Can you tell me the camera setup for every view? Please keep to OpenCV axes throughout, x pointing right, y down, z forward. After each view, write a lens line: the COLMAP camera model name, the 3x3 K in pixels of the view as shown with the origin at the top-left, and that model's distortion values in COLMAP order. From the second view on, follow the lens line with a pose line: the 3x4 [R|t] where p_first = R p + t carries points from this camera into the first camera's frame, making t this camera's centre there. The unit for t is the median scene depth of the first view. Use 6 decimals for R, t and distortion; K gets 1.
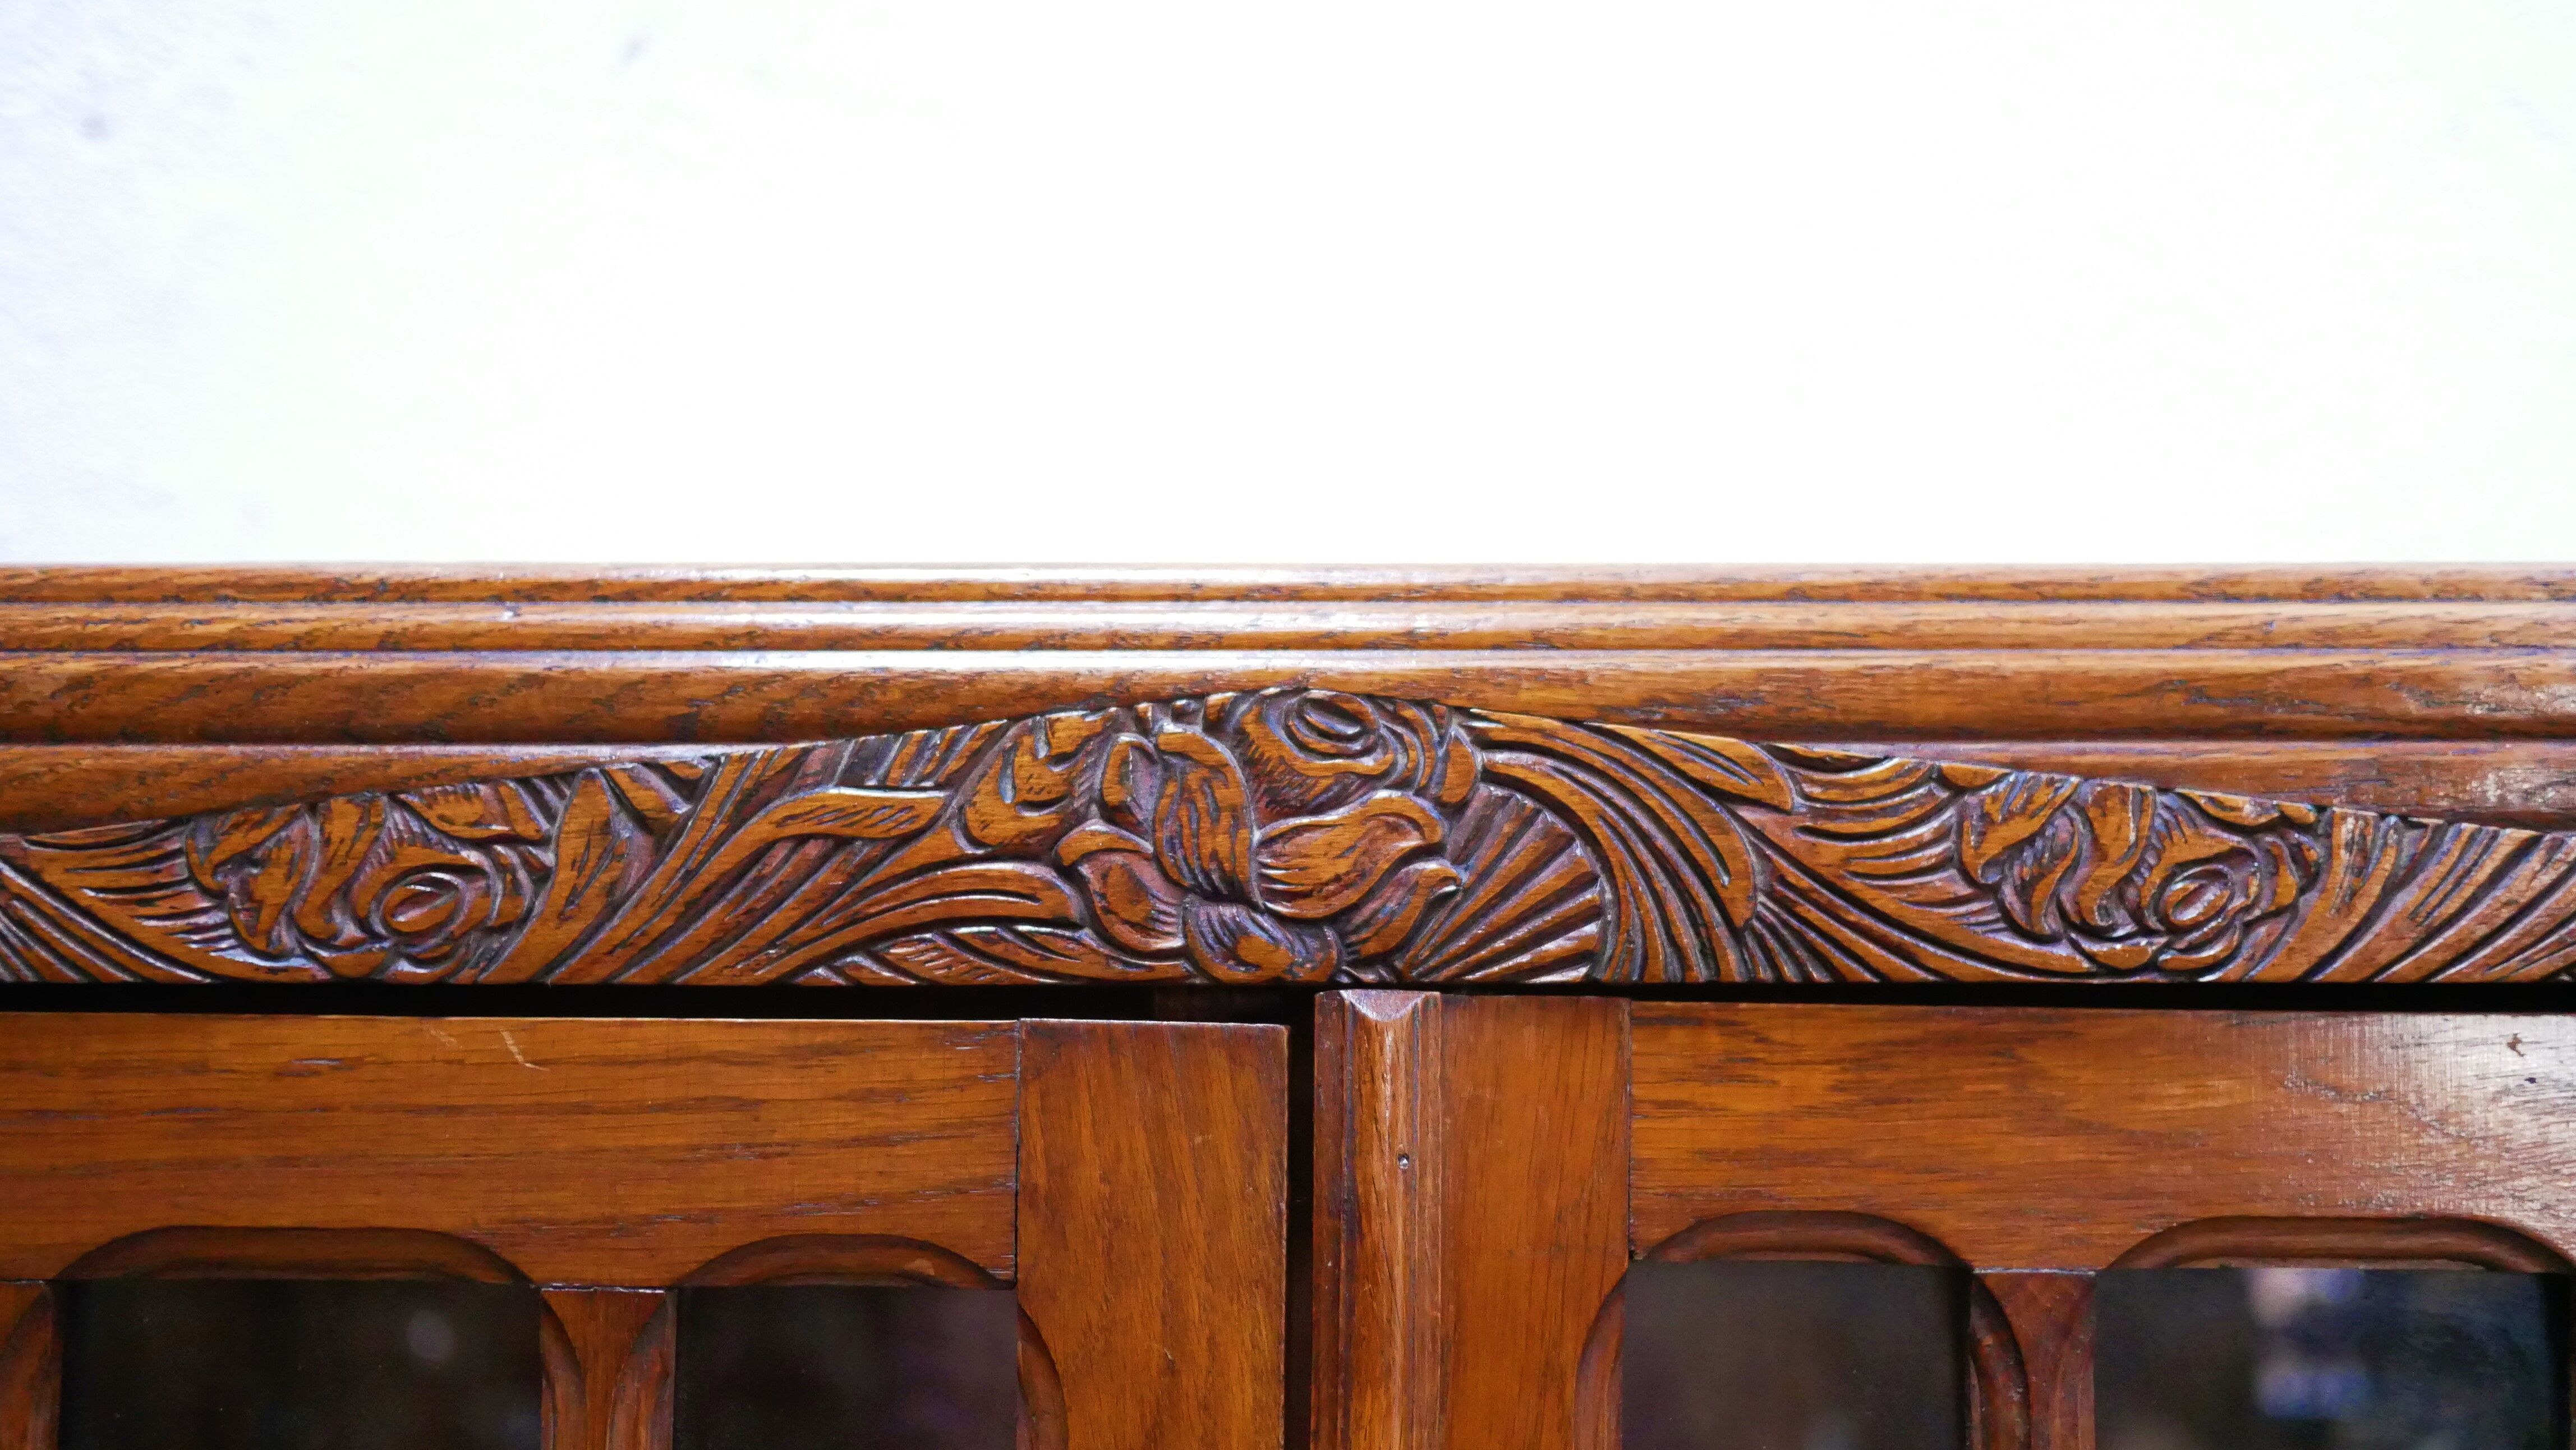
lens RADIAL K [[3054.4, 0, 1288.5], [0, 3054.4, 734.6], [0, 0, 1]] dist [-0.019846, 0.000000]
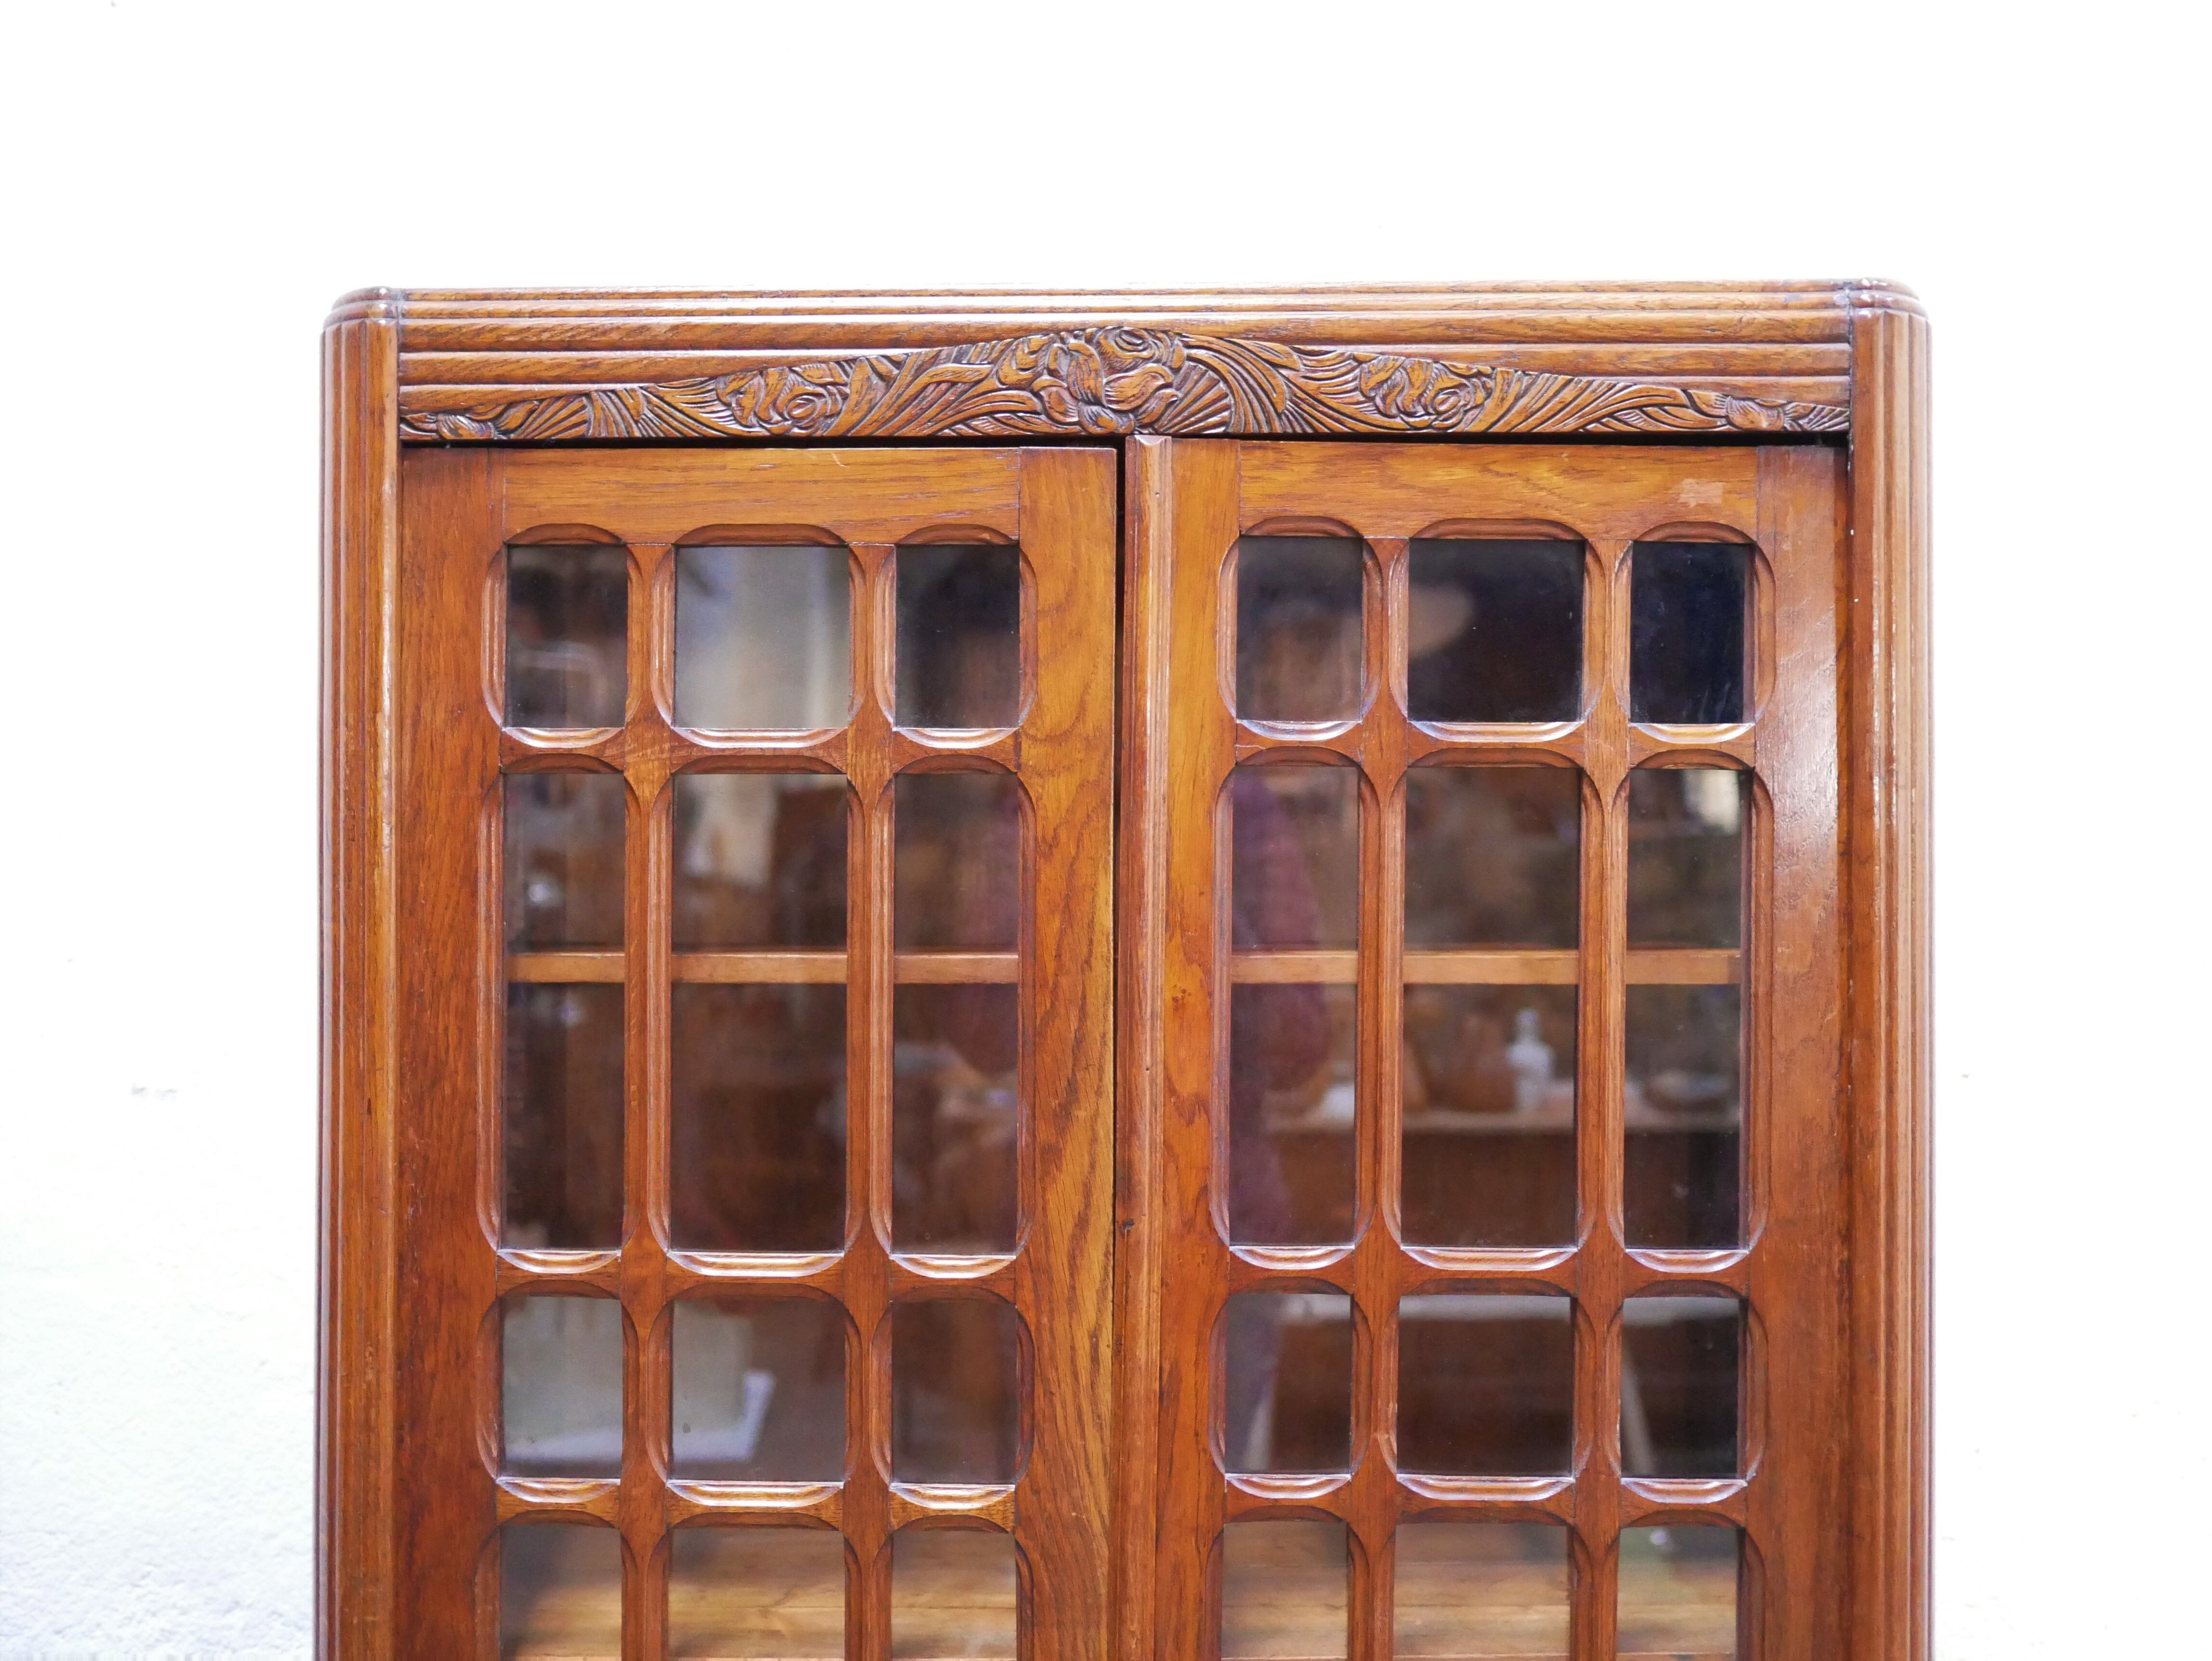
lens RADIAL K [[2546.6, 0, 1110.5], [0, 2546.6, 811.9], [0, 0, 1]] dist [-0.023145, 0.000000]
pose [[0.999893, -0.003752, -0.014137, 0.026017], [0.005244, 0.994243, 0.107022, 0.174565], [0.013654, -0.107084, 0.994156, -1.323721]]
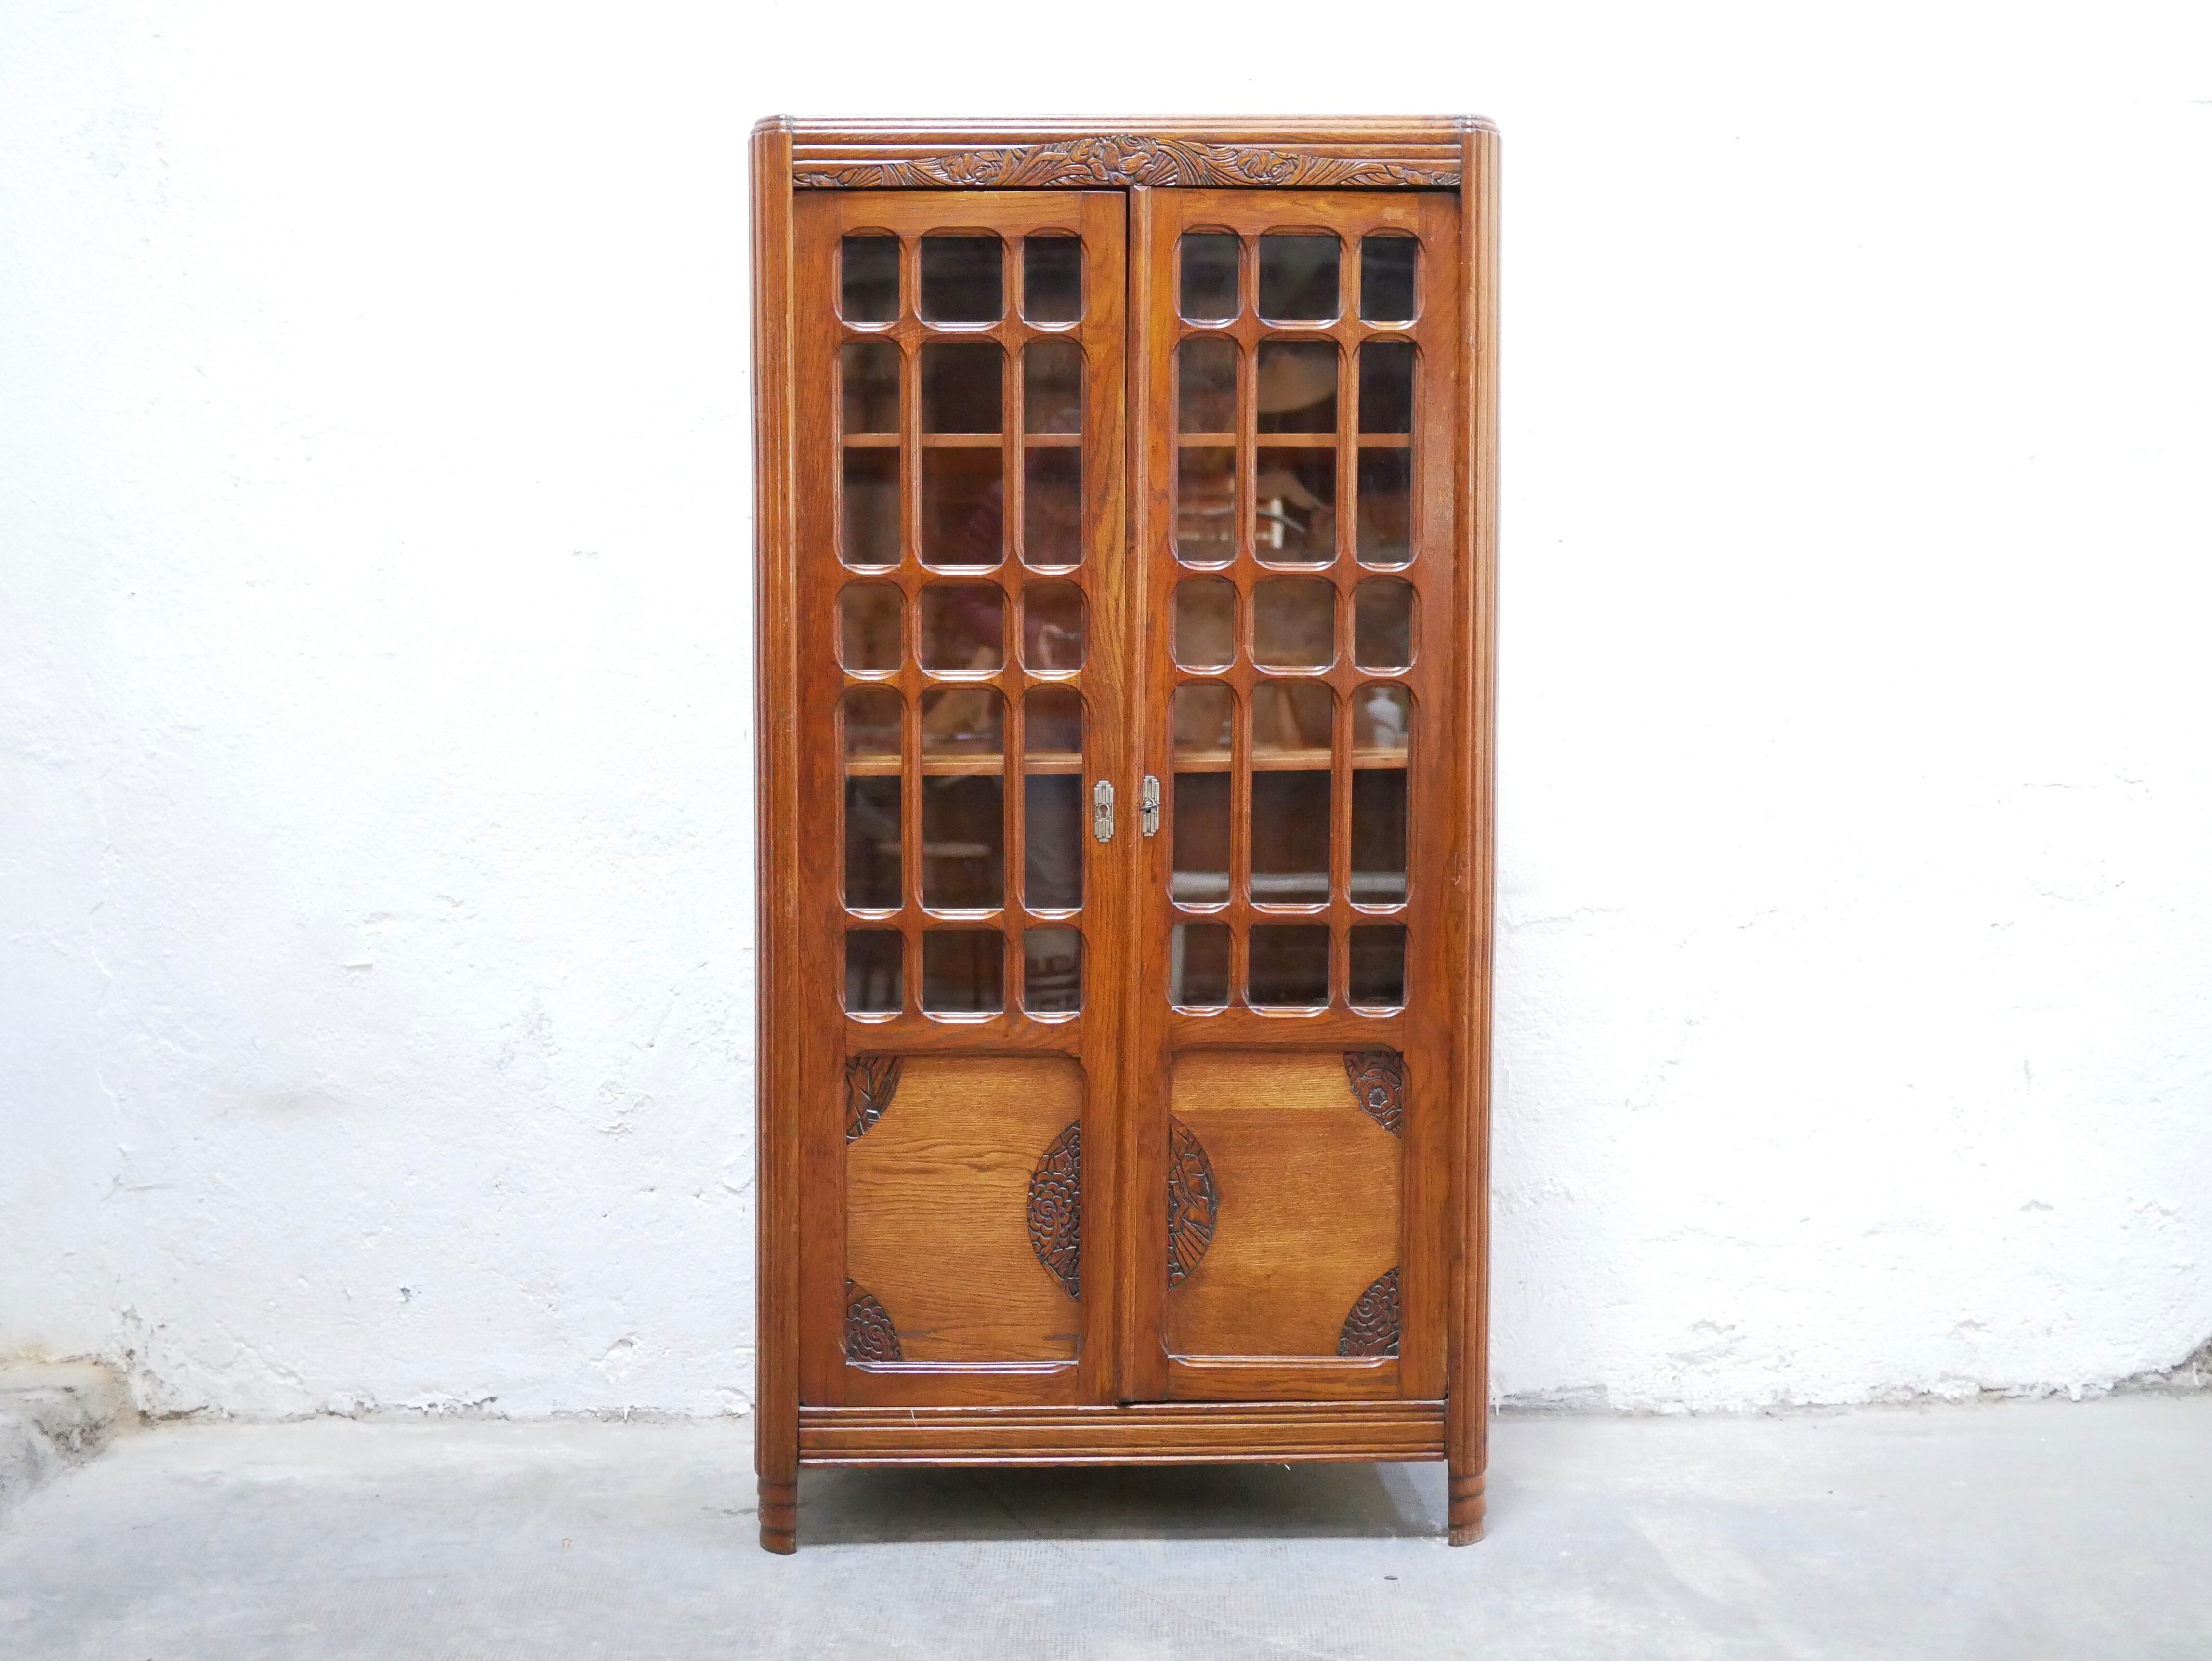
lens RADIAL K [[2504.5, 0, 1105.9], [0, 2504.5, 822.4], [0, 0, 1]] dist [-0.016864, 0.000000]
pose [[0.999485, -0.009523, 0.030637, -0.200762], [0.003703, 0.982792, 0.184677, 0.403454], [-0.031869, -0.184468, 0.982322, -4.056289]]
